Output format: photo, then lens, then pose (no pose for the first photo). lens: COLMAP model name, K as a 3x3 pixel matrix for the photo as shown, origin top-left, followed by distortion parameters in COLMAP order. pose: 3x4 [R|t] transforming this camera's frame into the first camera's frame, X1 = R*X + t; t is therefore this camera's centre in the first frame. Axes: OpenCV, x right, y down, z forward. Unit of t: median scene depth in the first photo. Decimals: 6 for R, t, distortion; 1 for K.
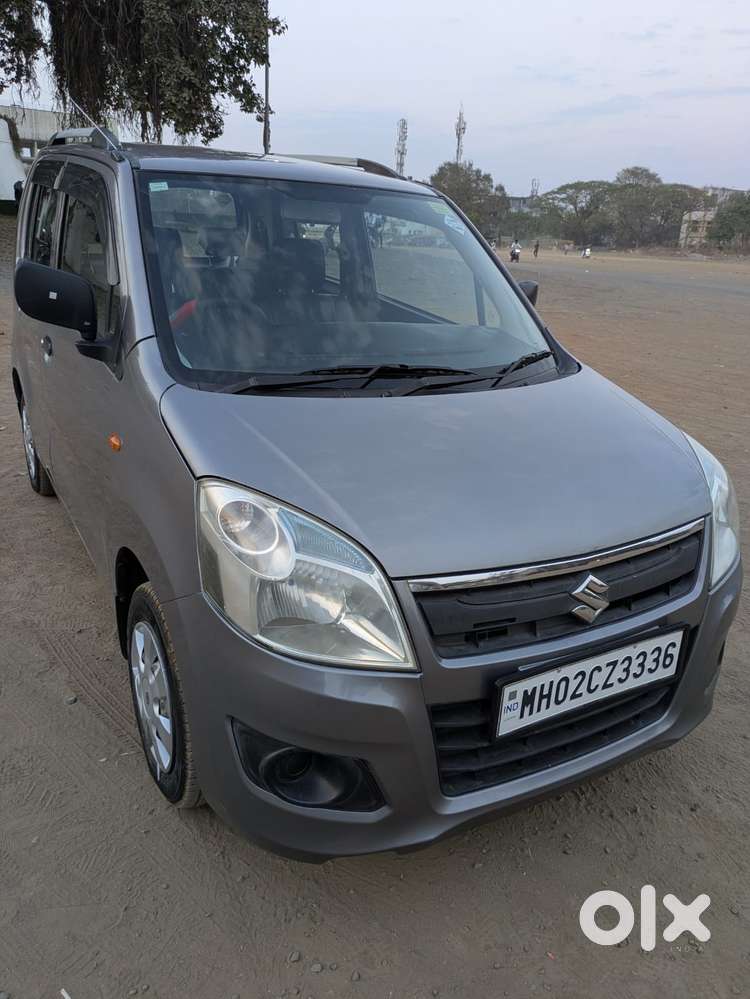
lens RADIAL K [[744.7, 0, 367.7], [0, 744.7, 508.8], [0, 0, 1]] dist [0.048407, -0.045006]
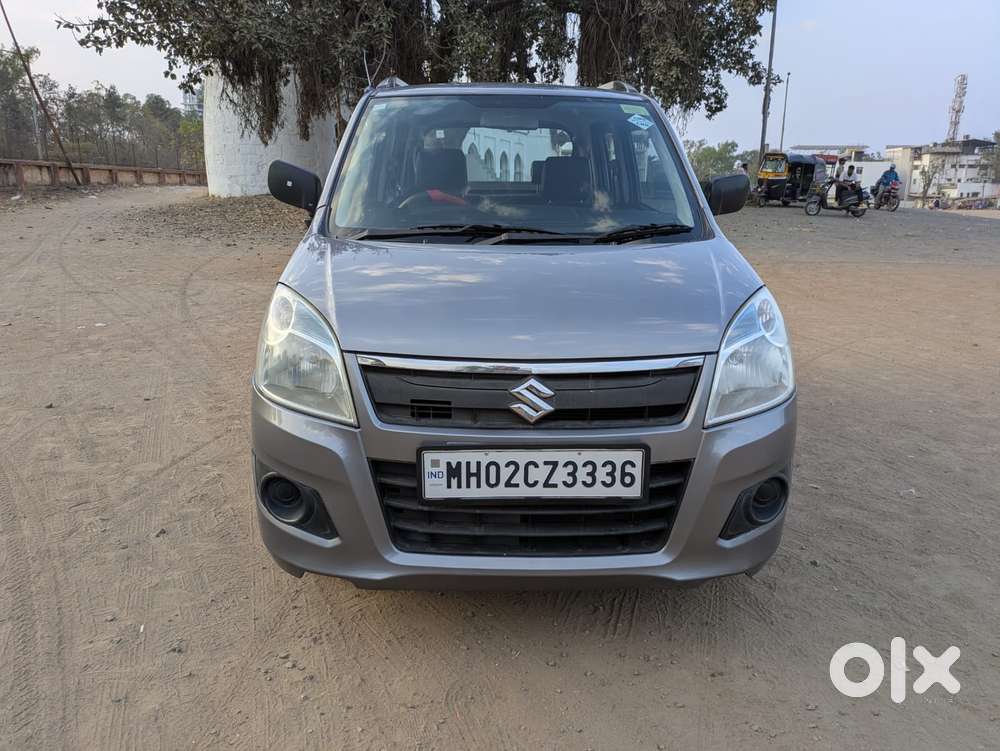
lens RADIAL K [[745.5, 0, 491.8], [0, 745.5, 391.3], [0, 0, 1]] dist [0.048407, -0.045006]
pose [[0.877675, 0.079236, -0.472660, 0.644184], [-0.132157, 0.988014, -0.079772, 0.170179], [0.460674, 0.132480, 0.877627, -0.016757]]
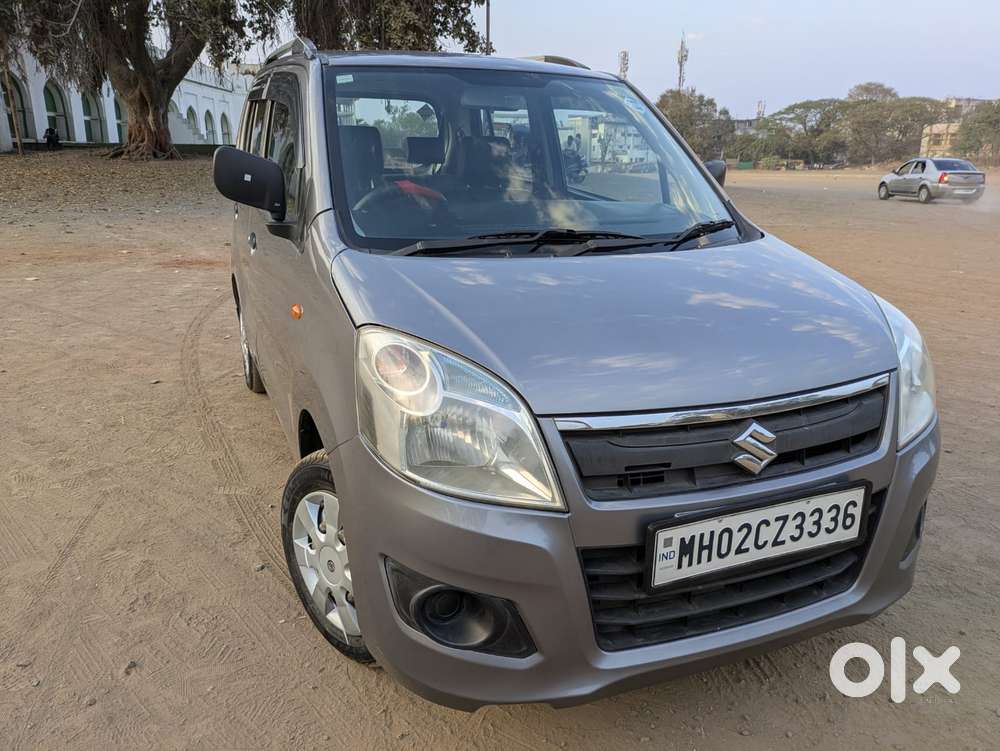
lens RADIAL K [[745.5, 0, 489.5], [0, 745.5, 389.2], [0, 0, 1]] dist [0.048407, -0.045006]
pose [[0.990892, -0.005090, -0.134563, 0.075213], [-0.003377, 0.998032, -0.062623, 0.088426], [0.134617, 0.062507, 0.988924, 0.001832]]
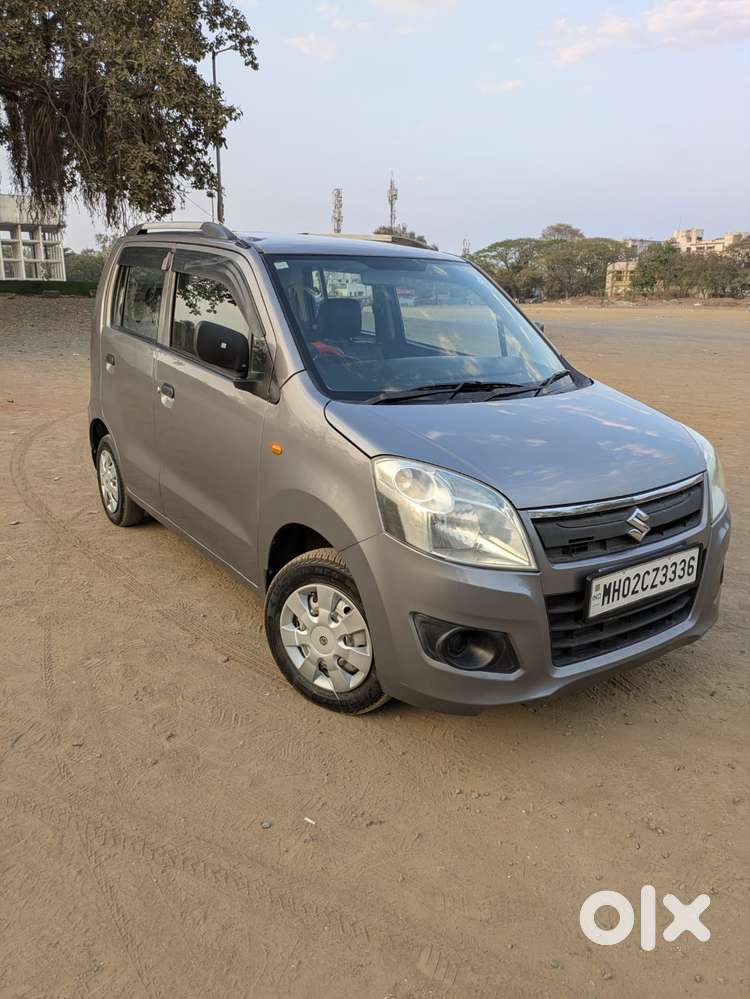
lens RADIAL K [[744.7, 0, 369.8], [0, 744.7, 503.9], [0, 0, 1]] dist [0.048407, -0.045006]
pose [[0.995860, -0.063120, 0.065416, -0.266377], [0.068115, 0.994689, -0.077164, 0.130547], [-0.060198, 0.081300, 0.994870, -0.360314]]
